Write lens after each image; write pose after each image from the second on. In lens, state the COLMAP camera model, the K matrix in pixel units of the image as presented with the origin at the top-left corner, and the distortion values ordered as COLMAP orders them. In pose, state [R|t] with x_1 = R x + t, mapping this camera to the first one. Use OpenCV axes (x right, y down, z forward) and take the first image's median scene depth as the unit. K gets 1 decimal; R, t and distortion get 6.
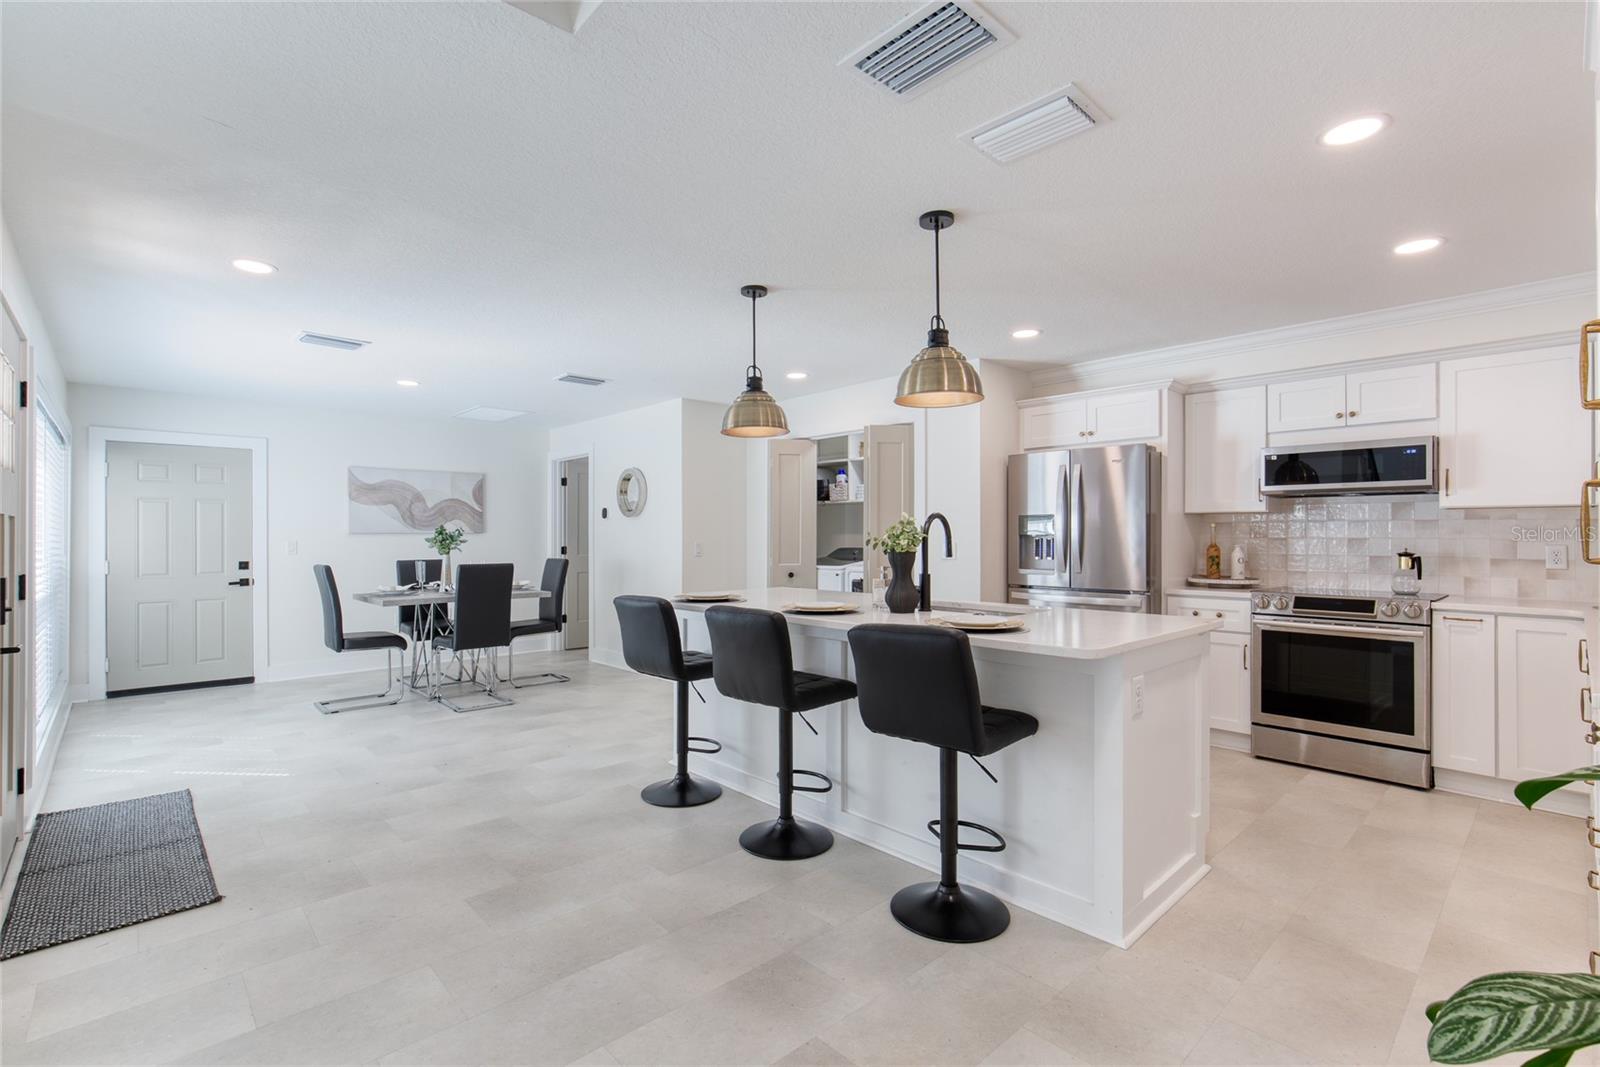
lens RADIAL K [[735.4, 0, 785.6], [0, 735.4, 528.3], [0, 0, 1]] dist [-0.017269, 0.006874]
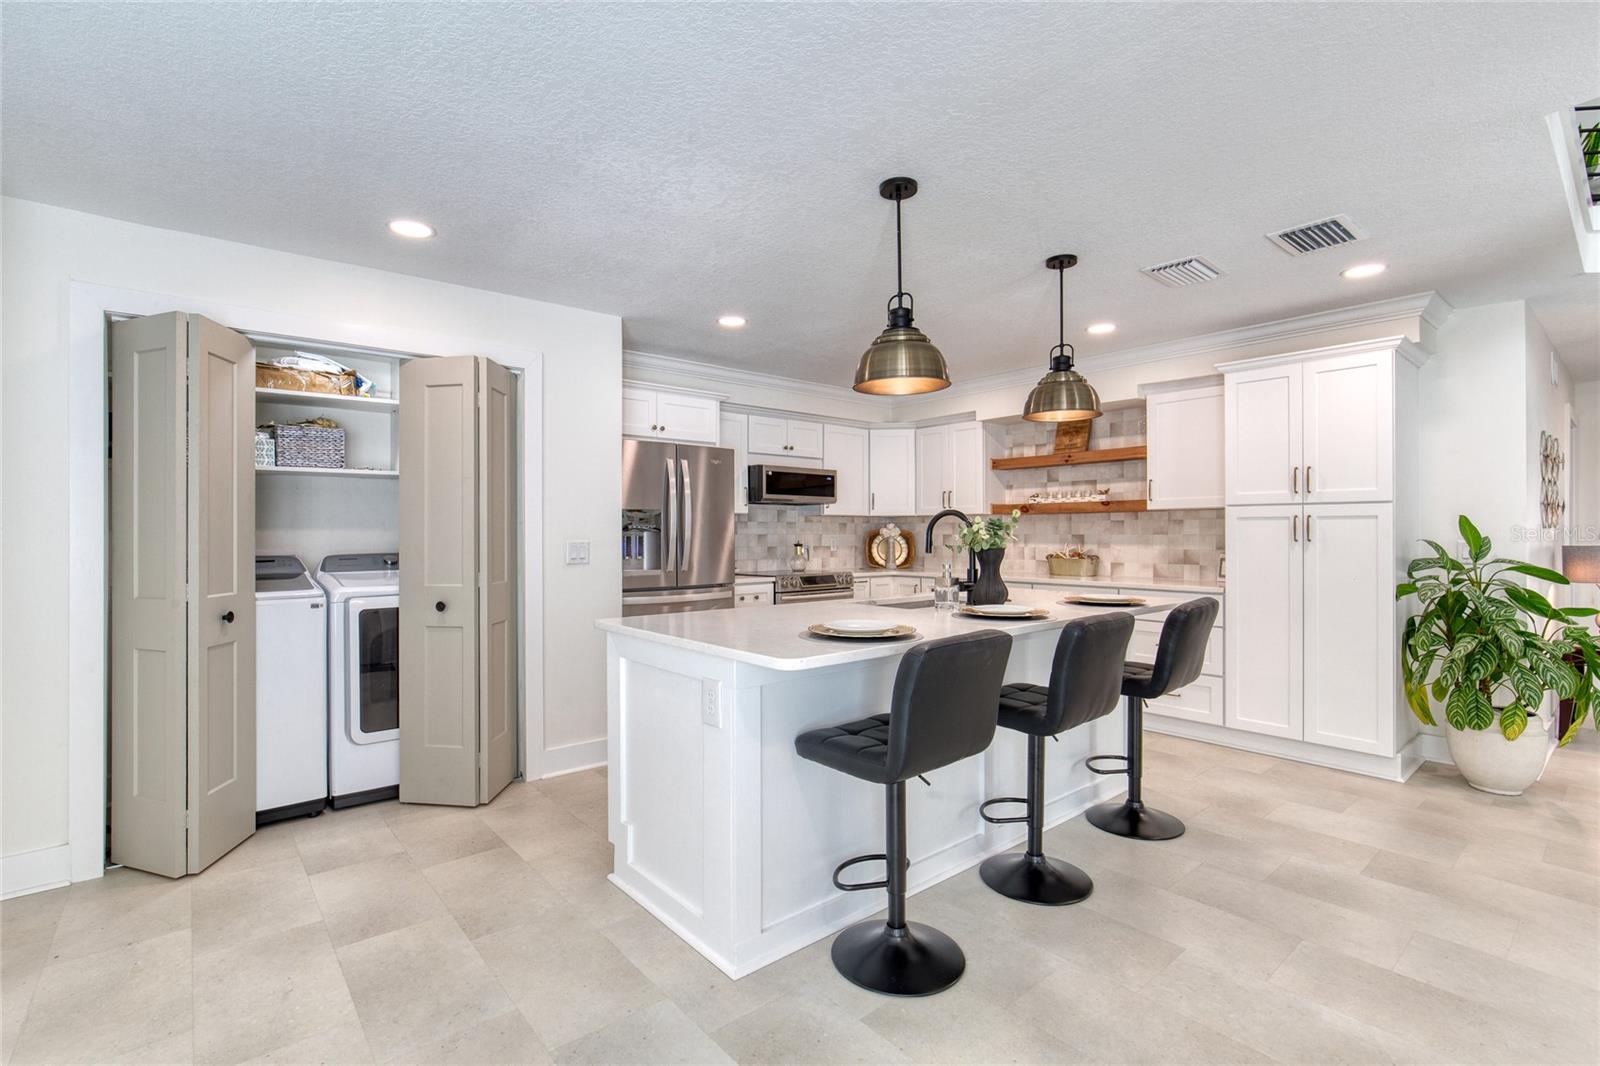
lens RADIAL K [[735.4, 0, 792.7], [0, 735.4, 523.7], [0, 0, 1]] dist [-0.017269, 0.006874]
pose [[0.034816, 0.012740, 0.999313, -0.573743], [-0.007826, 0.999892, -0.012475, 0.009383], [-0.999363, -0.007387, 0.034912, 0.817887]]
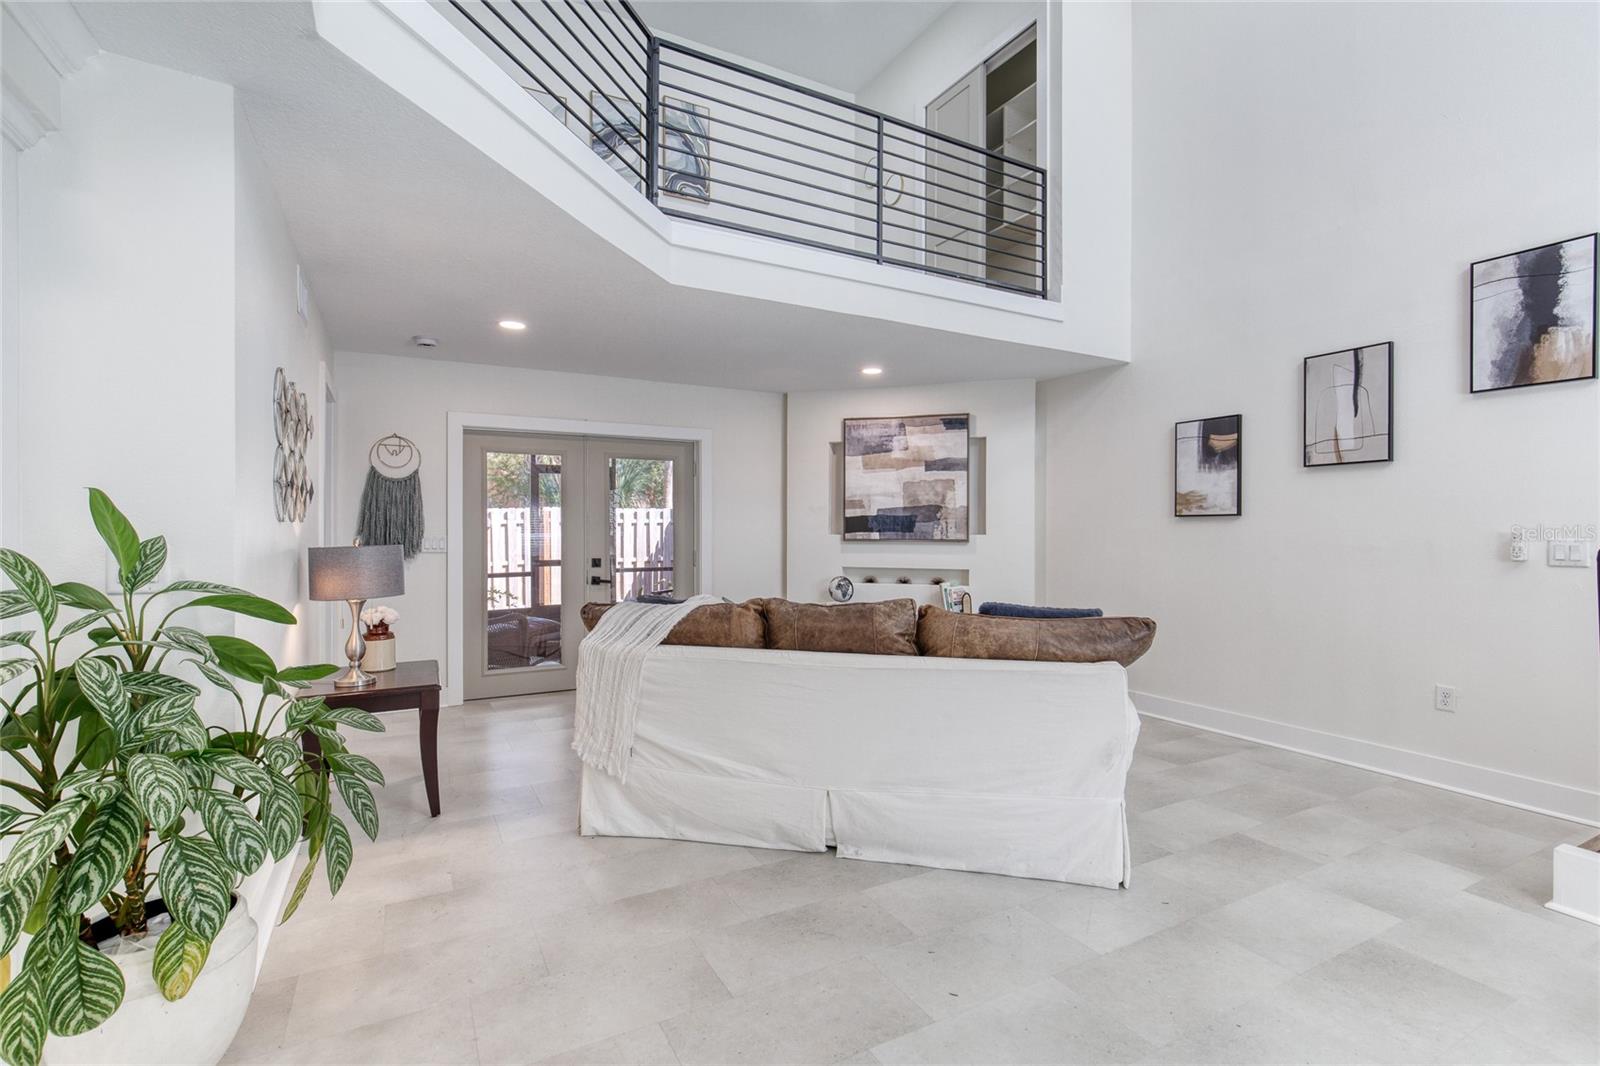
lens RADIAL K [[735.4, 0, 787.4], [0, 735.4, 532.6], [0, 0, 1]] dist [-0.017269, 0.006874]
pose [[-0.970528, -0.002442, 0.240974, -0.157655], [-0.003487, 0.999986, -0.003910, 0.005423], [-0.240962, -0.004635, -0.970524, 0.371828]]
